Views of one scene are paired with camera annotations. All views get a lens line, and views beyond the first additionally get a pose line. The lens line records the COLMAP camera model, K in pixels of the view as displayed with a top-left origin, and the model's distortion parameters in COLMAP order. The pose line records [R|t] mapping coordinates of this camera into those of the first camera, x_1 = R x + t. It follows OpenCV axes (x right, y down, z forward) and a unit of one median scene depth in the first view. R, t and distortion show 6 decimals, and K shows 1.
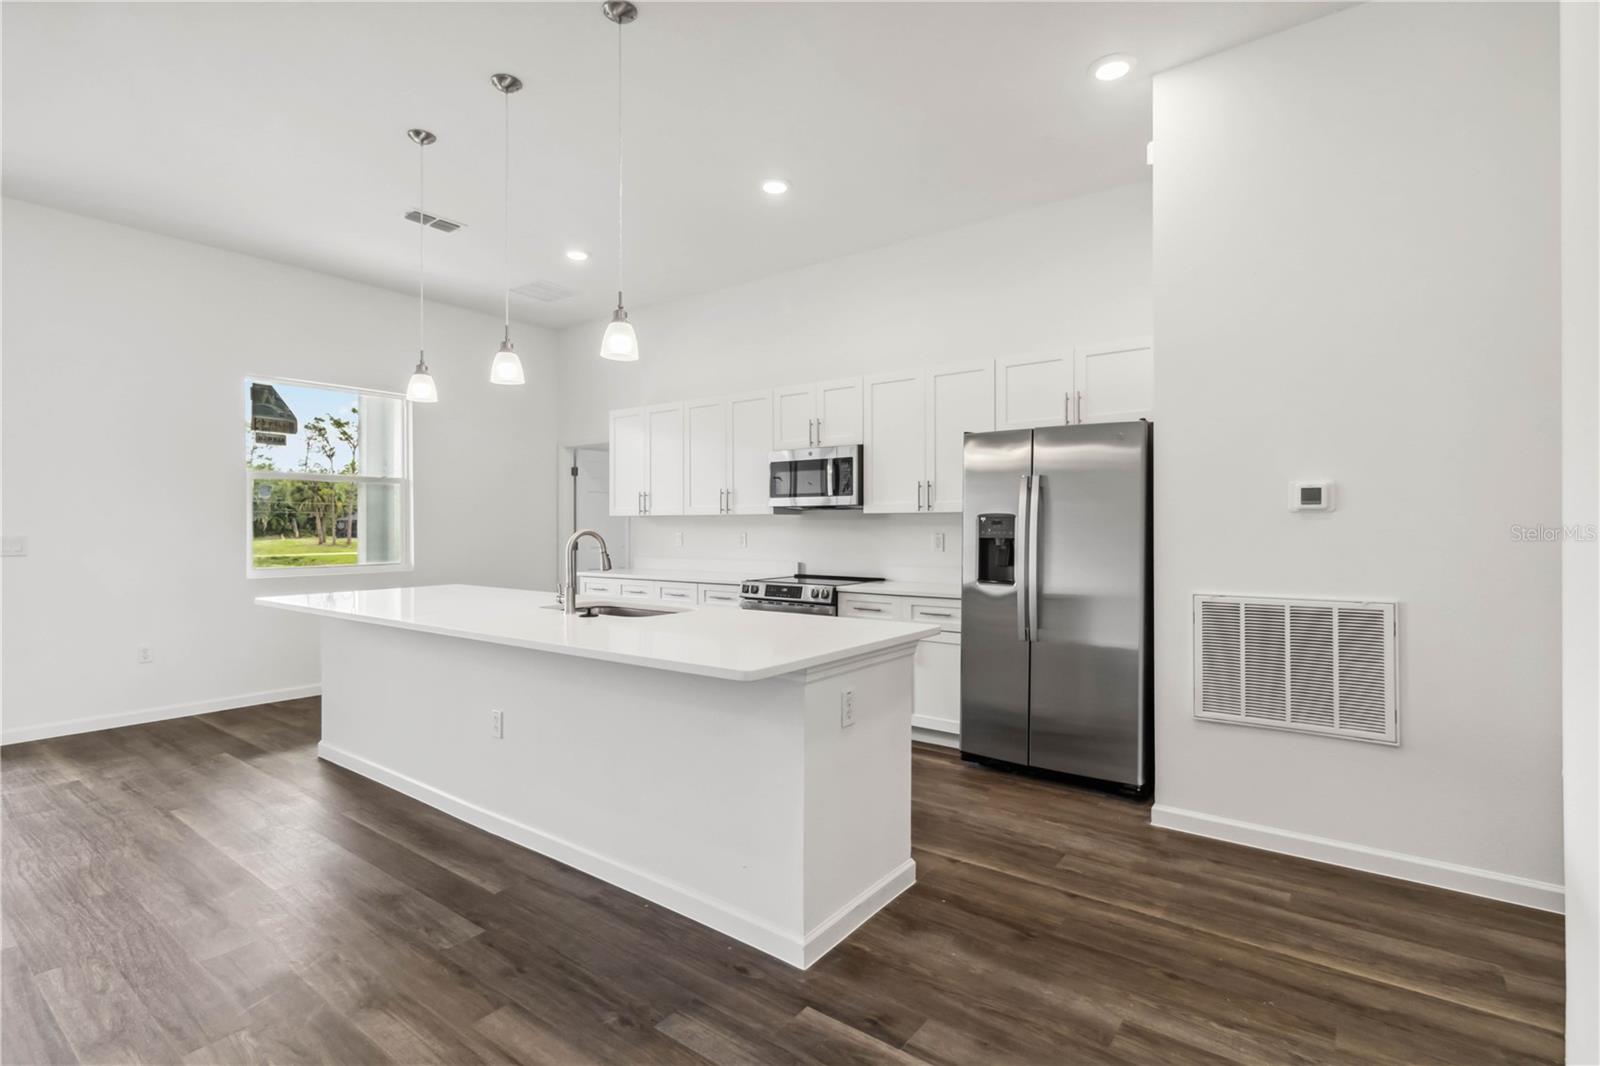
lens RADIAL K [[750.4, 0, 797.4], [0, 750.4, 522.5], [0, 0, 1]] dist [0.006055, -0.000650]
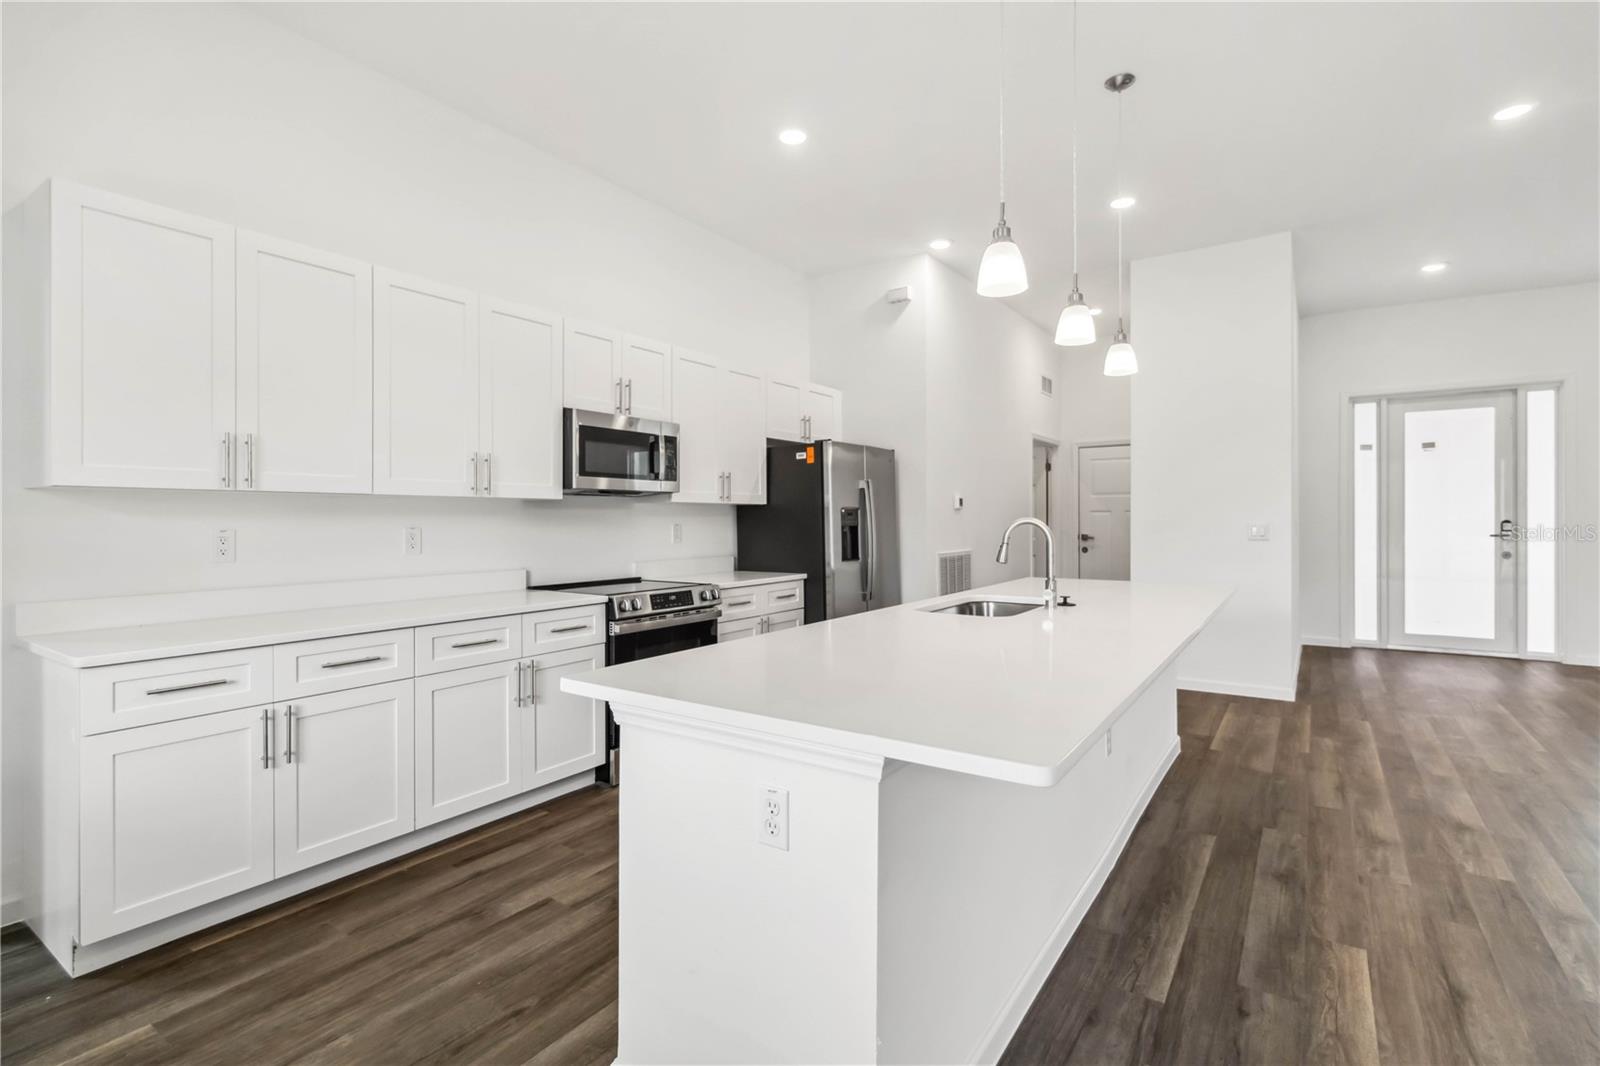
lens RADIAL K [[750.4, 0, 807.7], [0, 750.4, 517.1], [0, 0, 1]] dist [0.006055, -0.000650]
pose [[-0.054402, 0.003562, 0.998513, -0.804636], [-0.003970, 0.999985, -0.003784, 0.007674], [-0.998511, -0.004170, -0.054387, 0.895842]]
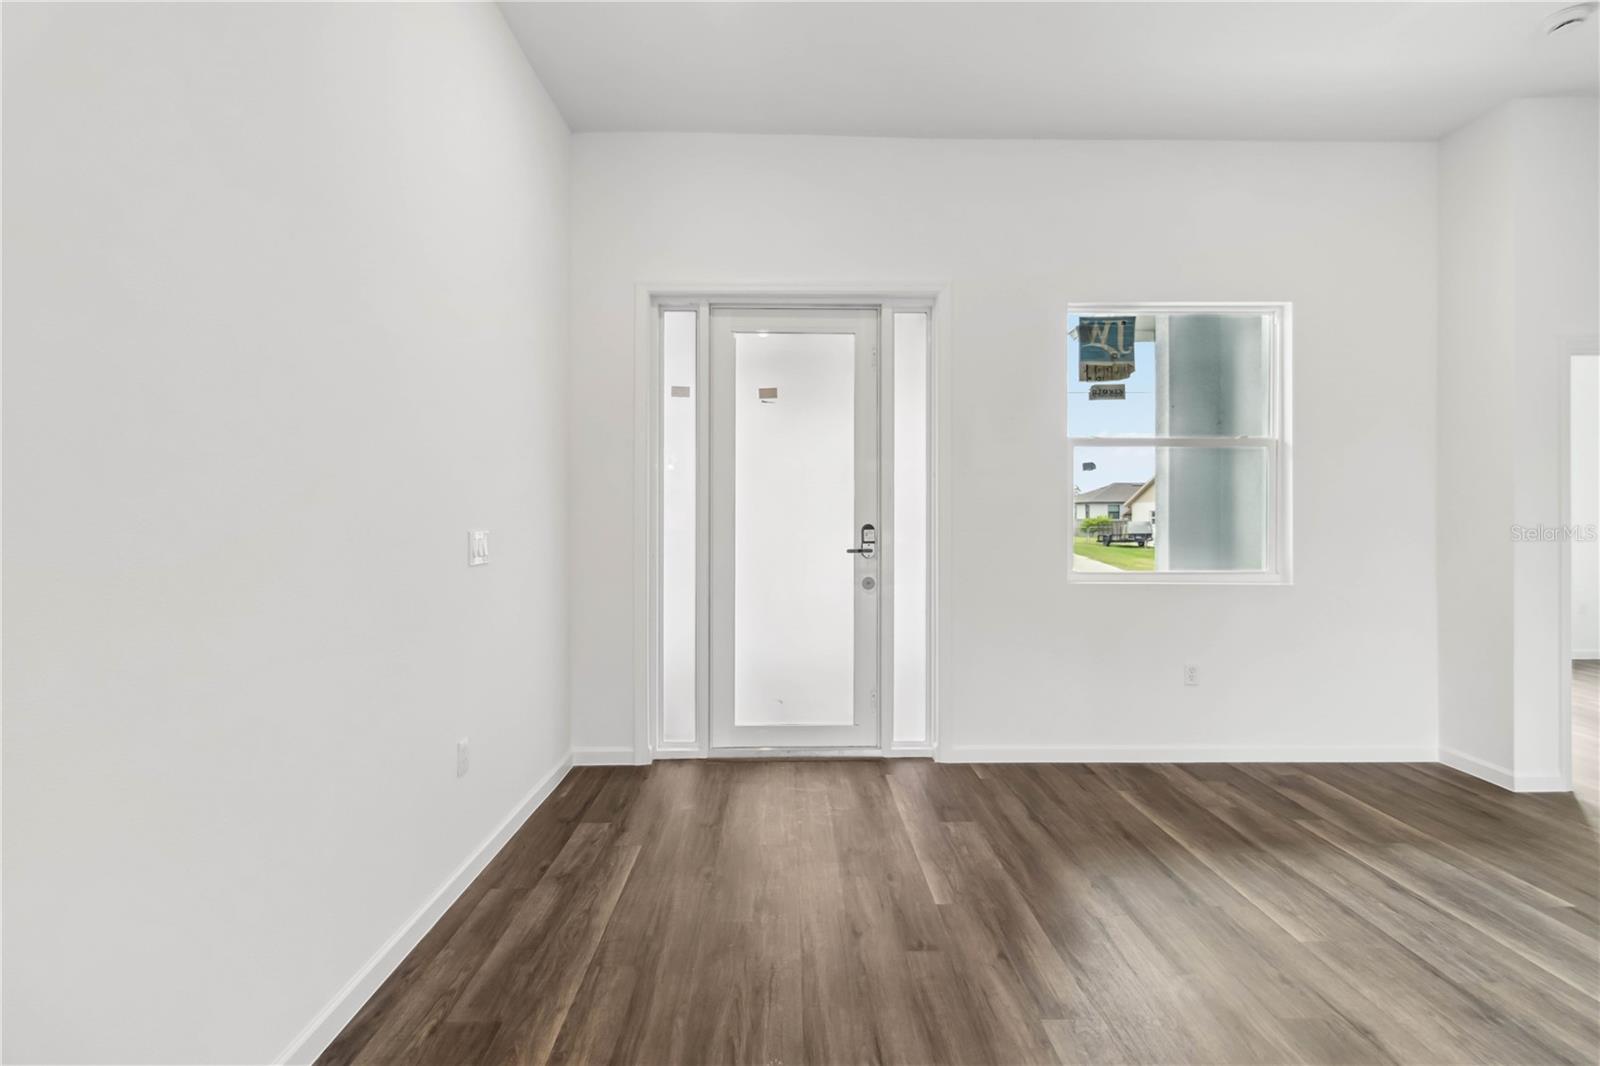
lens RADIAL K [[726.3, 0, 805.6], [0, 726.3, 519.5], [0, 0, 1]] dist [0.005139, 0.000331]
pose [[-0.616922, 0.005235, 0.787007, -0.082856], [-0.004183, 0.999942, -0.009931, 0.005260], [-0.787013, -0.009419, -0.616864, 0.091486]]
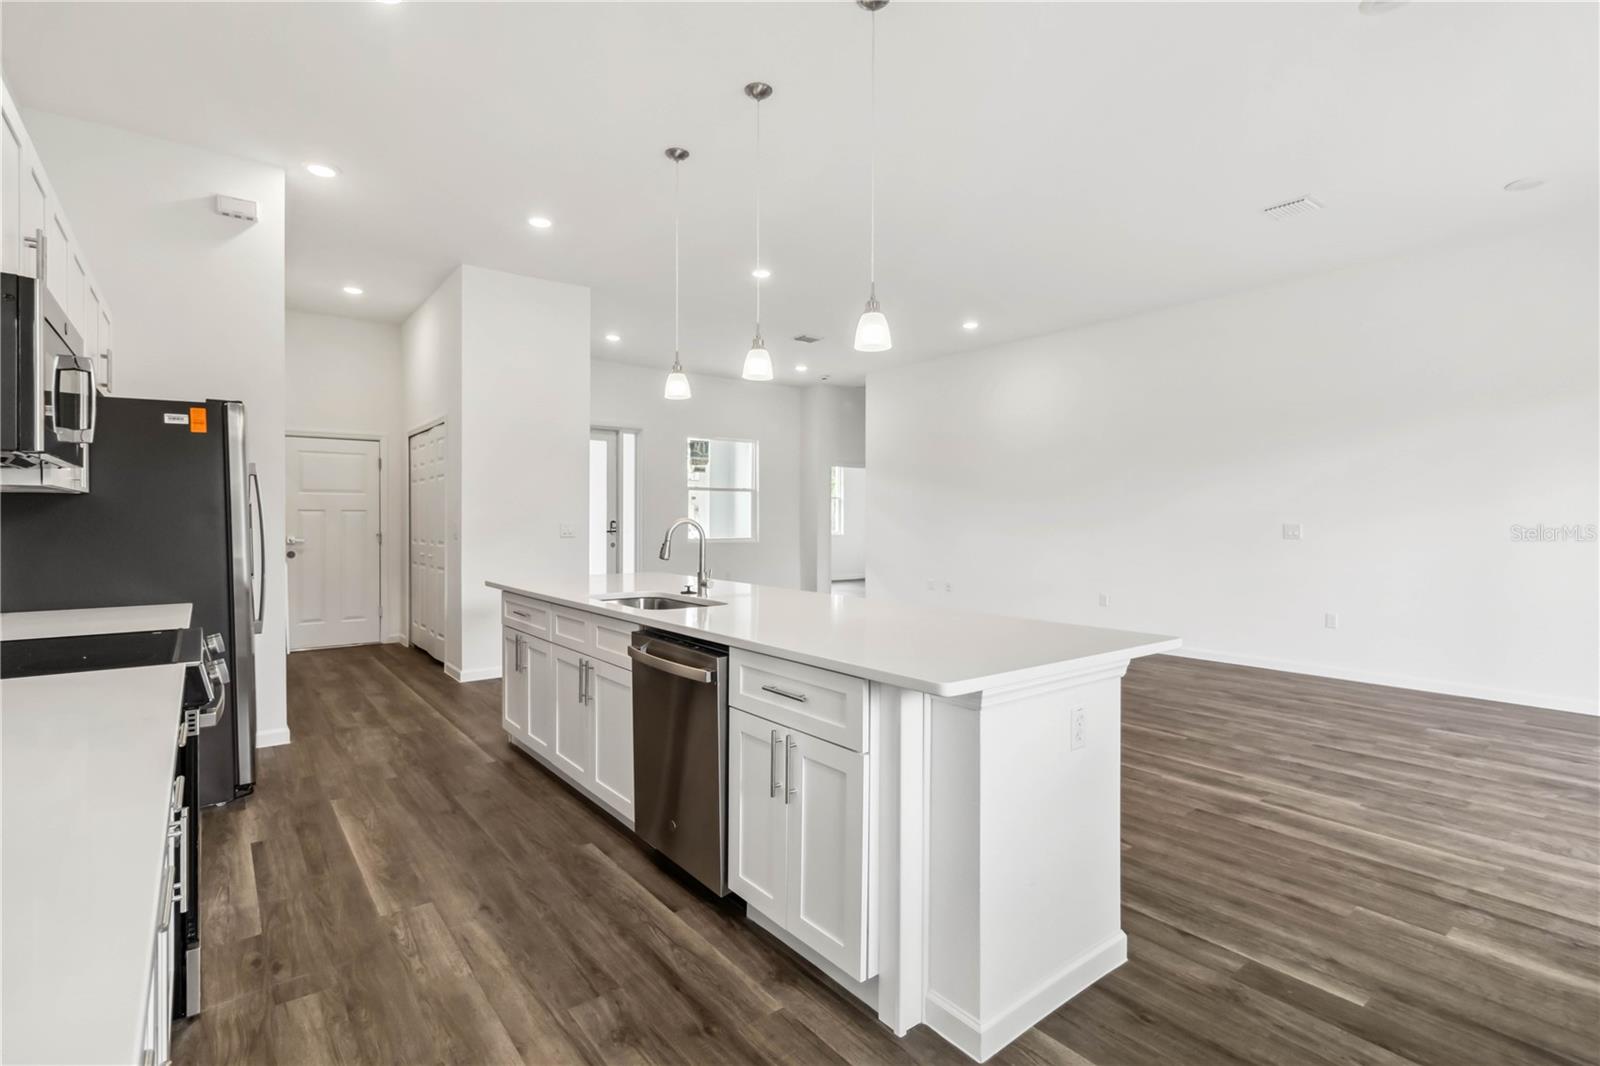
lens RADIAL K [[750.4, 0, 802.0], [0, 750.4, 518.3], [0, 0, 1]] dist [0.006055, -0.000650]
pose [[-0.967592, 0.001009, 0.252518, -0.478975], [-0.000813, 0.999974, -0.007112, 0.009630], [-0.252518, -0.007086, -0.967566, 1.325446]]
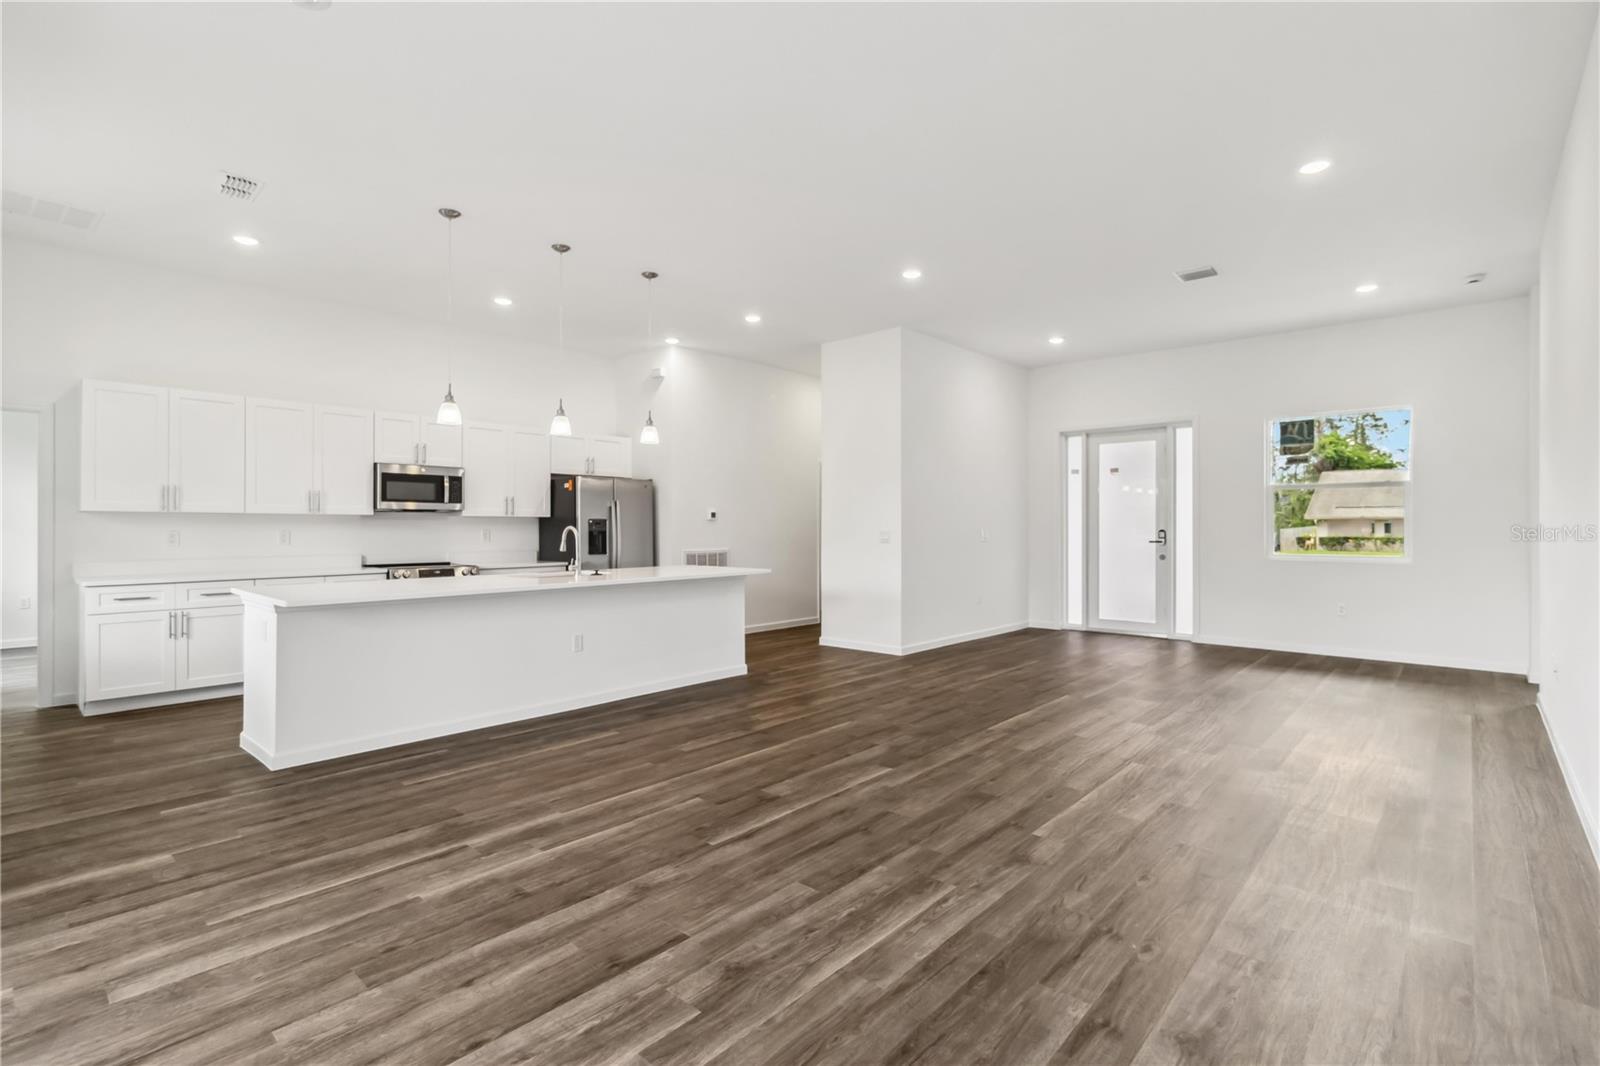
lens RADIAL K [[750.4, 0, 806.3], [0, 750.4, 515.2], [0, 0, 1]] dist [0.006055, -0.000650]
pose [[0.080759, 0.015853, 0.996608, -1.298552], [-0.008128, 0.999851, -0.015246, 0.002623], [-0.996701, -0.006869, 0.080876, 0.230949]]
